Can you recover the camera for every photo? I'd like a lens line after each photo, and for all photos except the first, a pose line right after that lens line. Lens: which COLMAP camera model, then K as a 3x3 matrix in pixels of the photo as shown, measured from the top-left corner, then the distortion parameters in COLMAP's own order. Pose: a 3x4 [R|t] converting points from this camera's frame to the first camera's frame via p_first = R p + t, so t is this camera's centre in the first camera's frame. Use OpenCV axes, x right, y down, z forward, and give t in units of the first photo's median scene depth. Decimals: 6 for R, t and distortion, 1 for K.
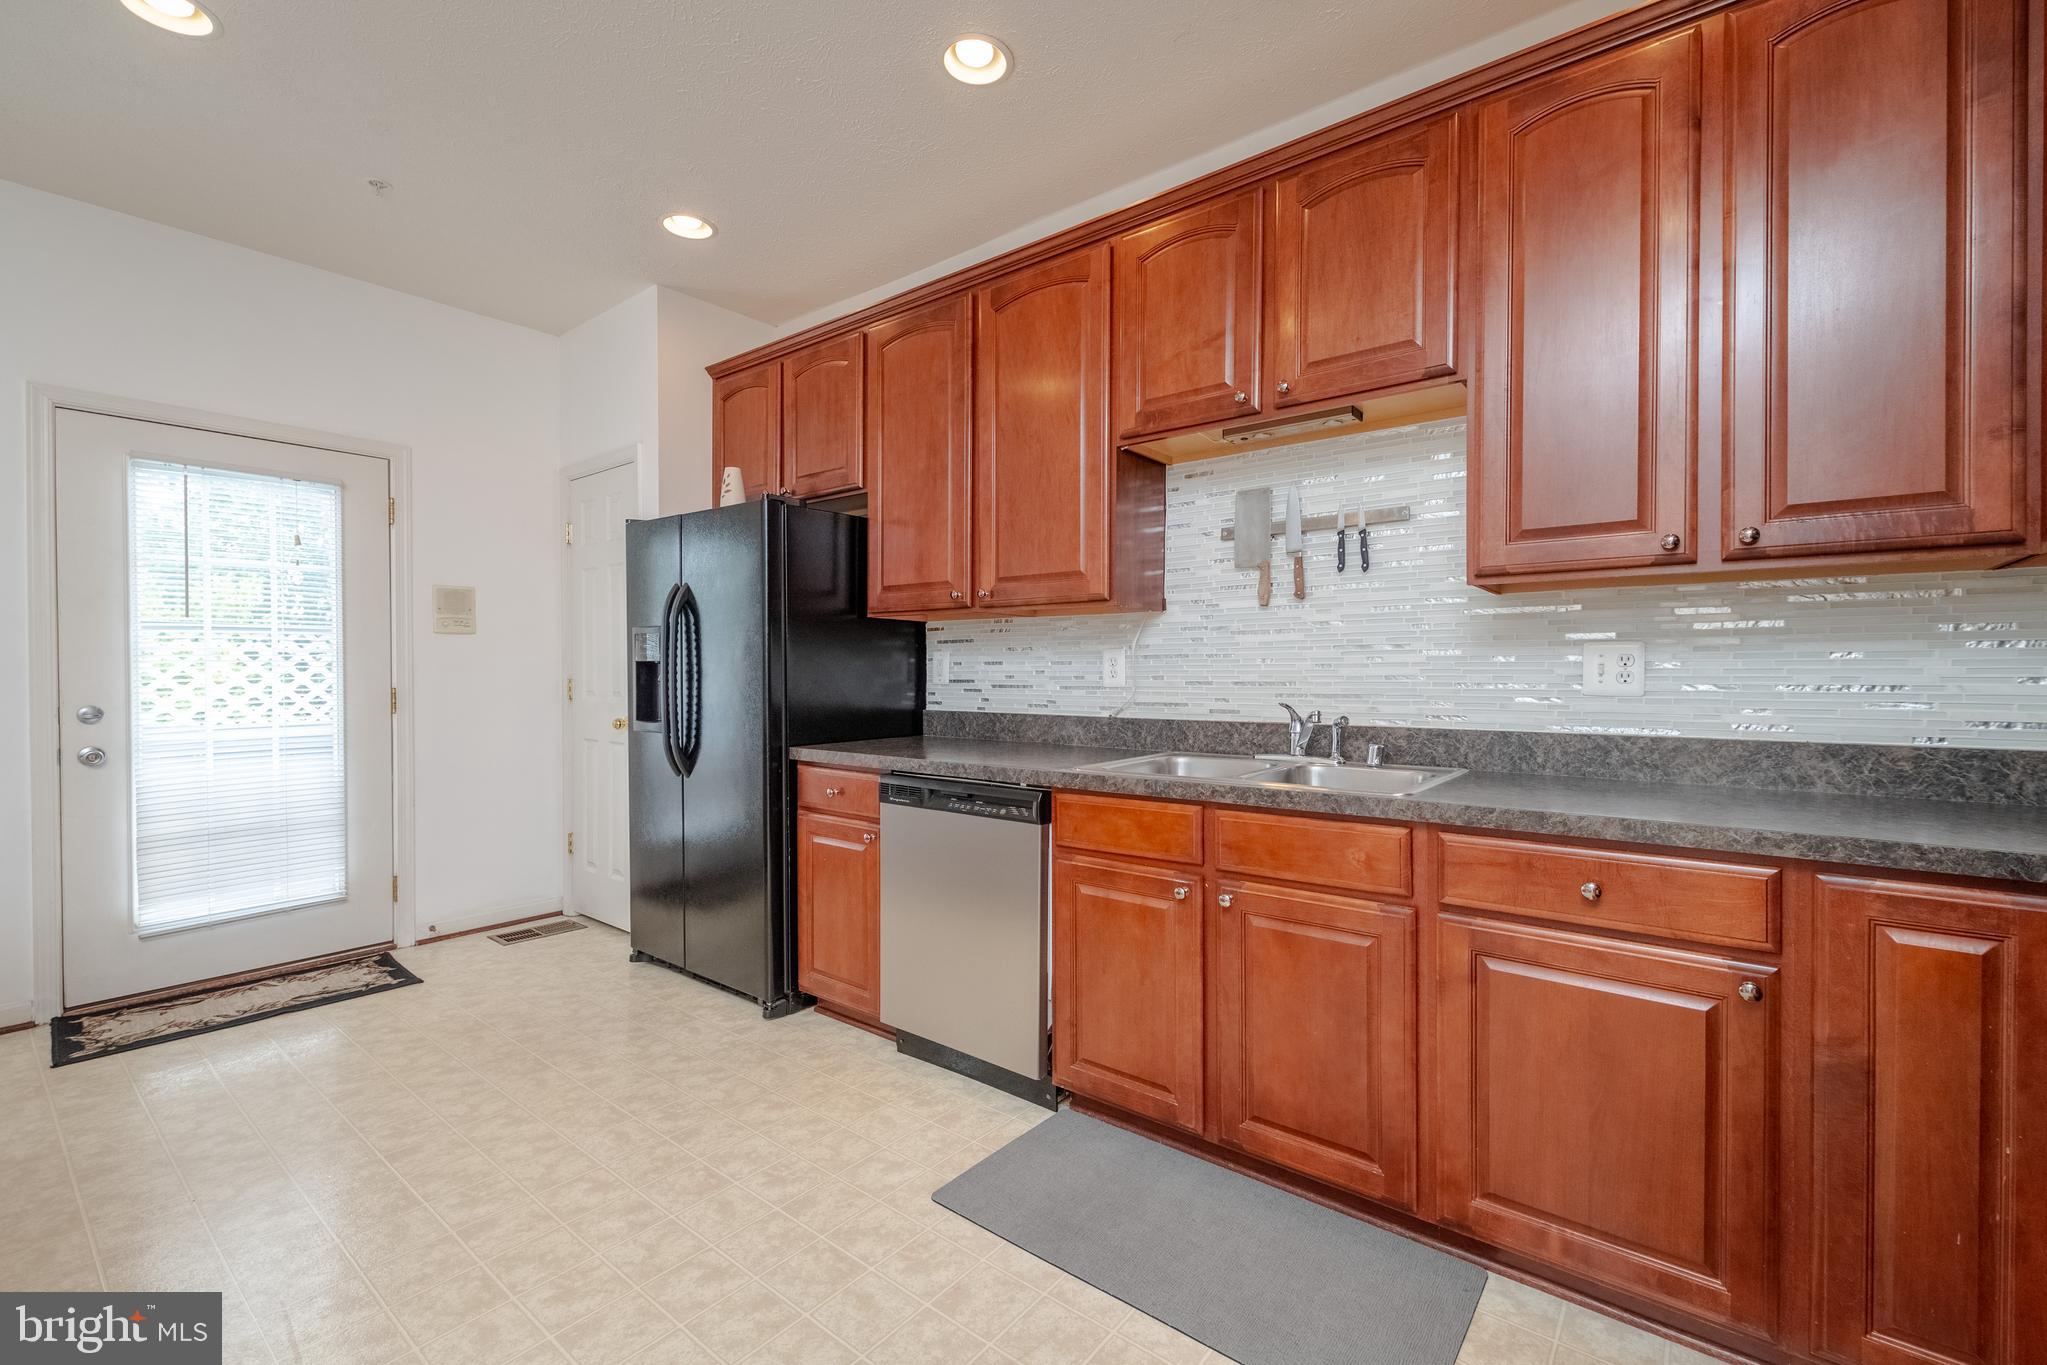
lens RADIAL K [[872.5, 0, 1045.2], [0, 872.5, 685.3], [0, 0, 1]] dist [-0.010276, -0.000362]
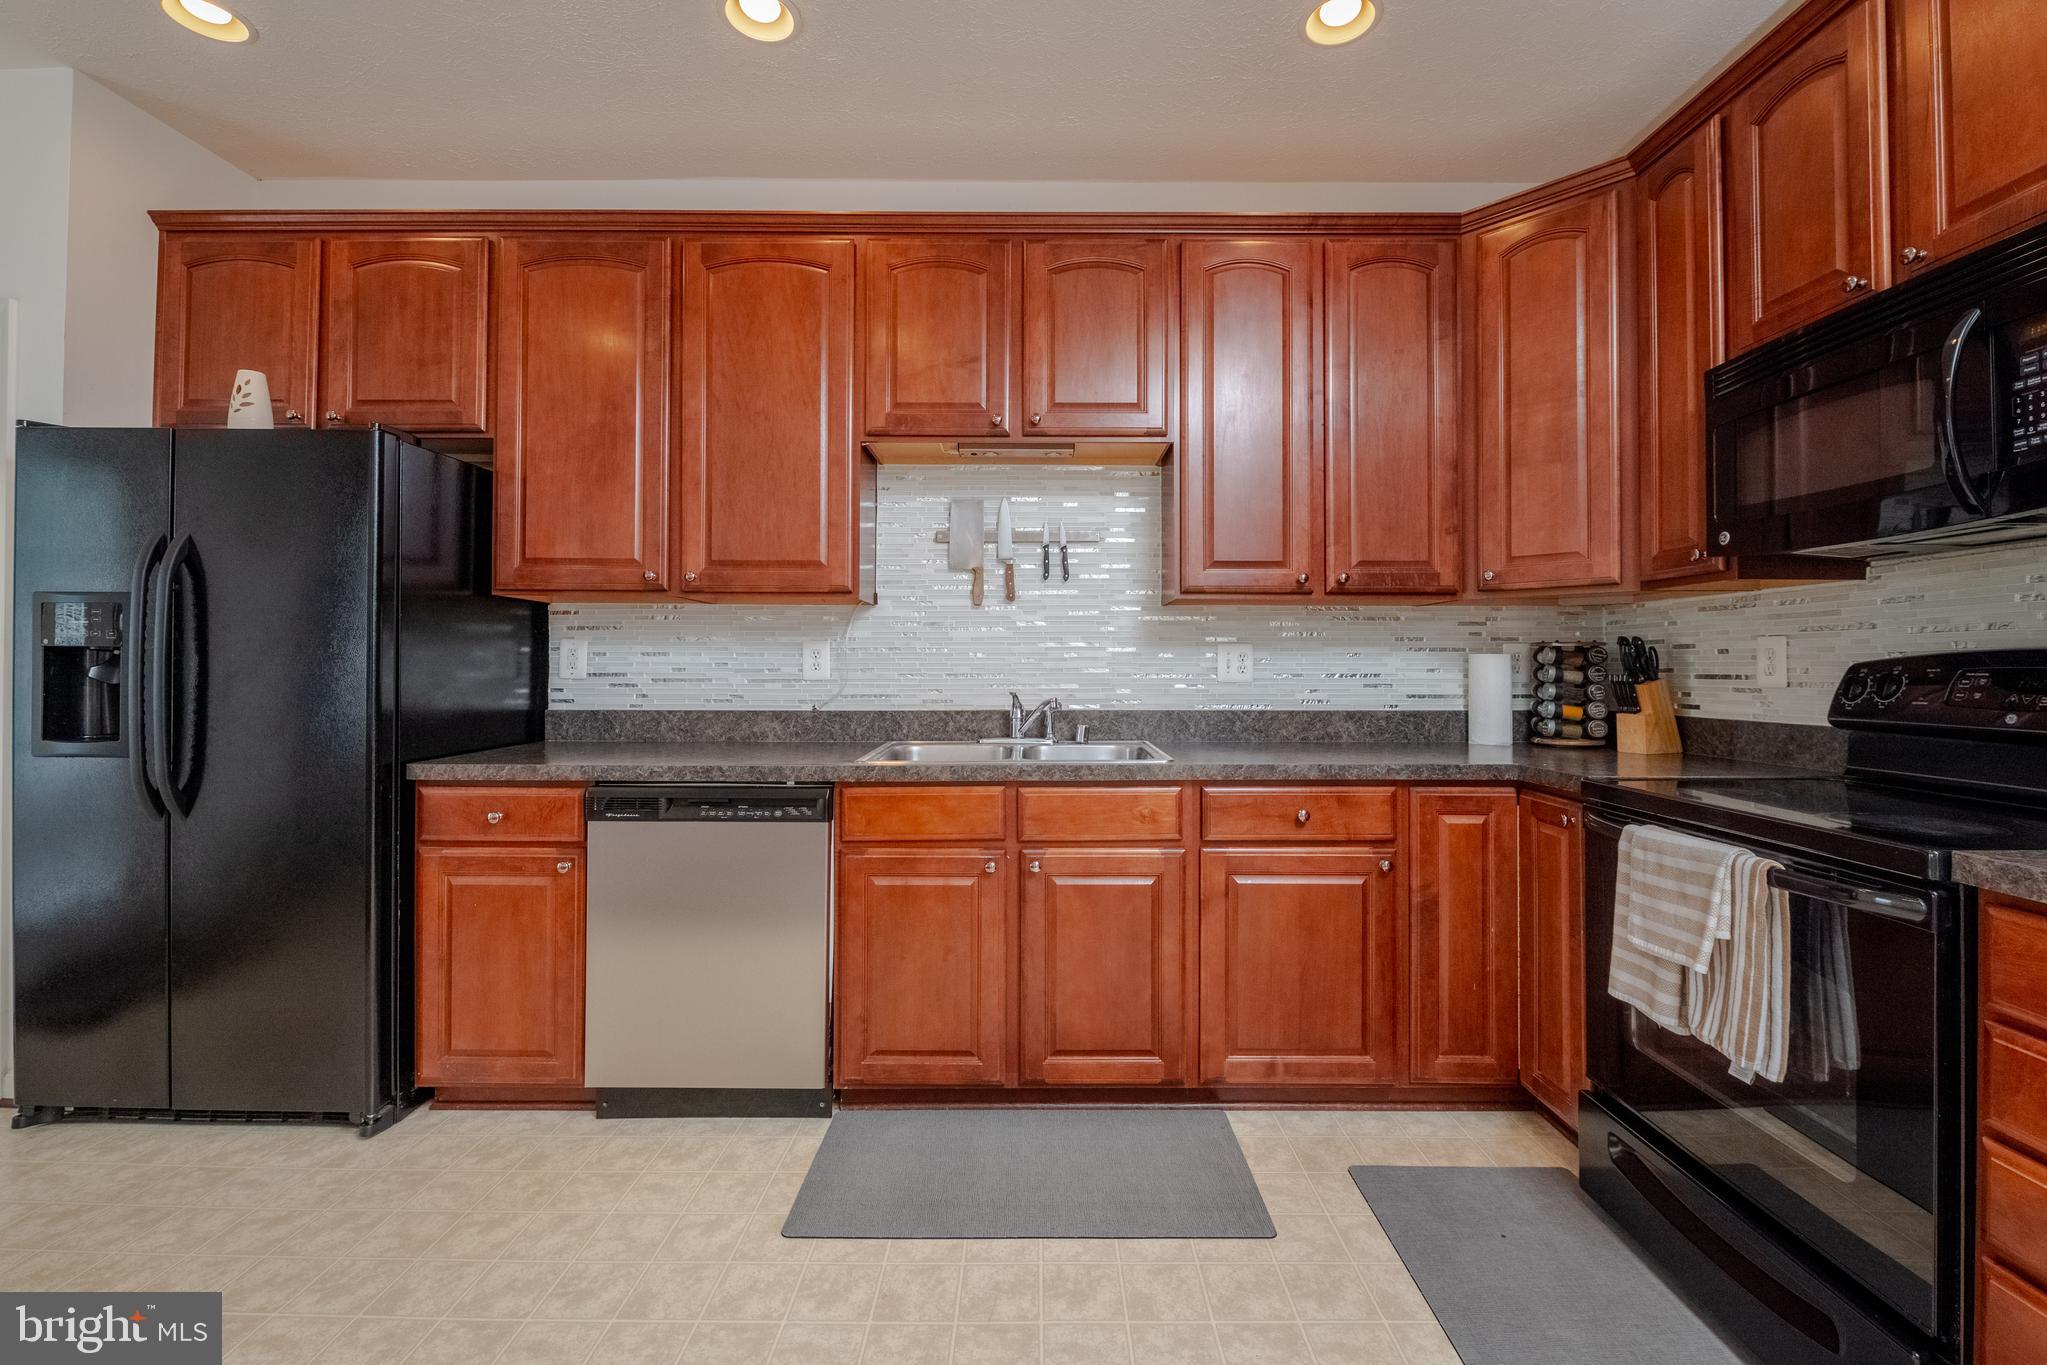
lens RADIAL K [[872.5, 0, 1060.9], [0, 872.5, 662.4], [0, 0, 1]] dist [-0.010276, -0.000362]
pose [[0.776013, 0.002928, 0.630710, -0.403972], [0.007356, 0.999879, -0.013693, -0.002552], [-0.630673, 0.015266, 0.775898, 0.076874]]
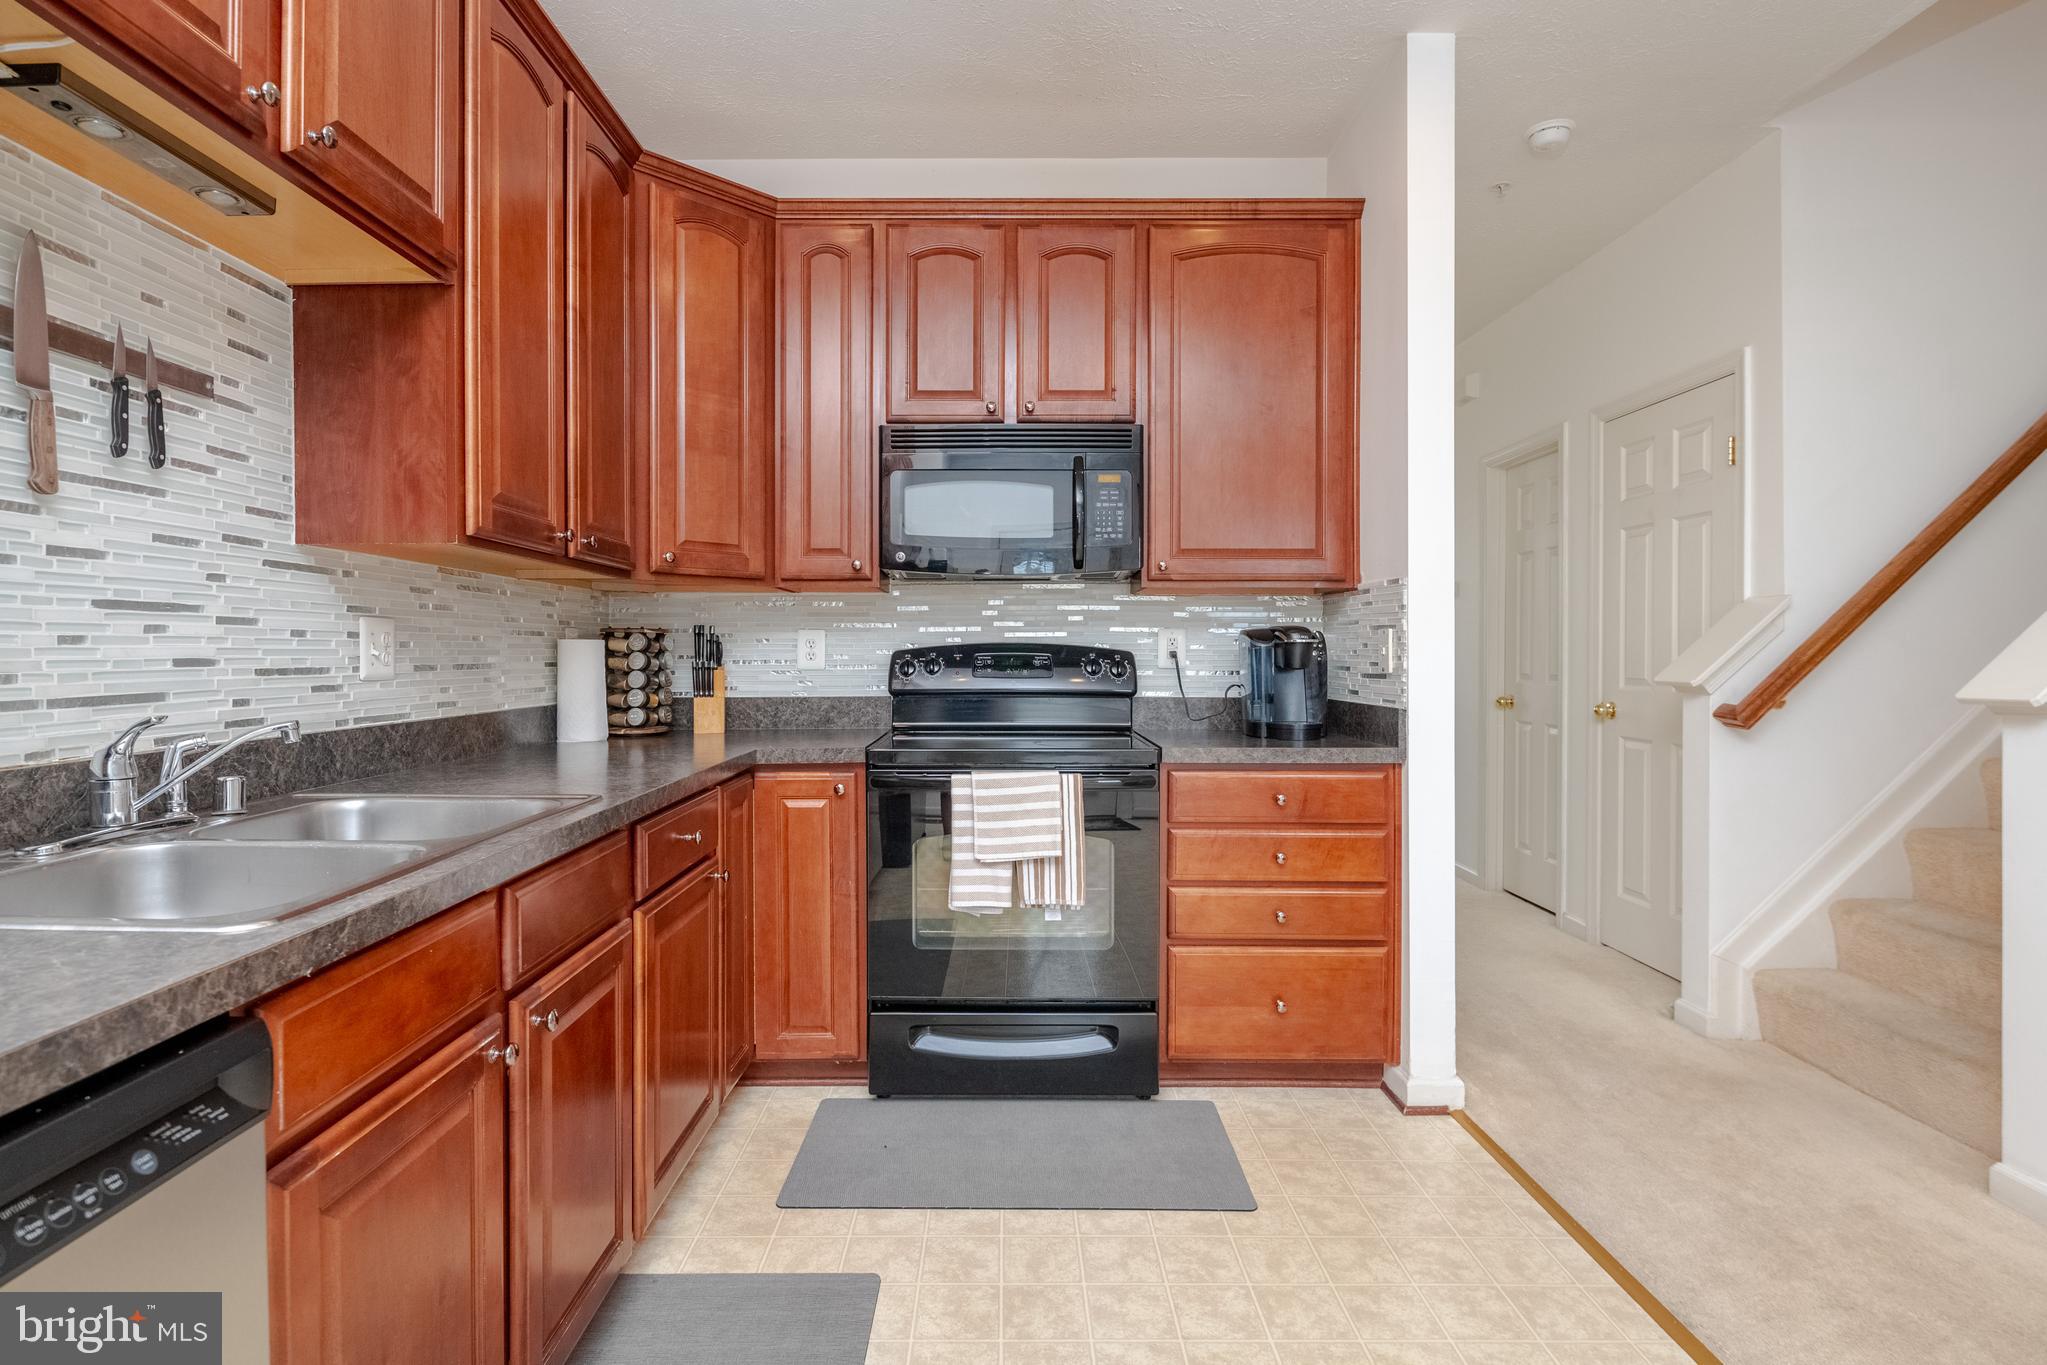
lens RADIAL K [[952.7, 0, 1033.7], [0, 952.7, 663.9], [0, 0, 1]] dist [-0.002018, -0.001462]
pose [[-0.616072, -0.008887, 0.787640, -0.452516], [0.010072, 0.999766, 0.019159, -0.013659], [-0.787626, 0.019737, -0.615838, 0.959404]]
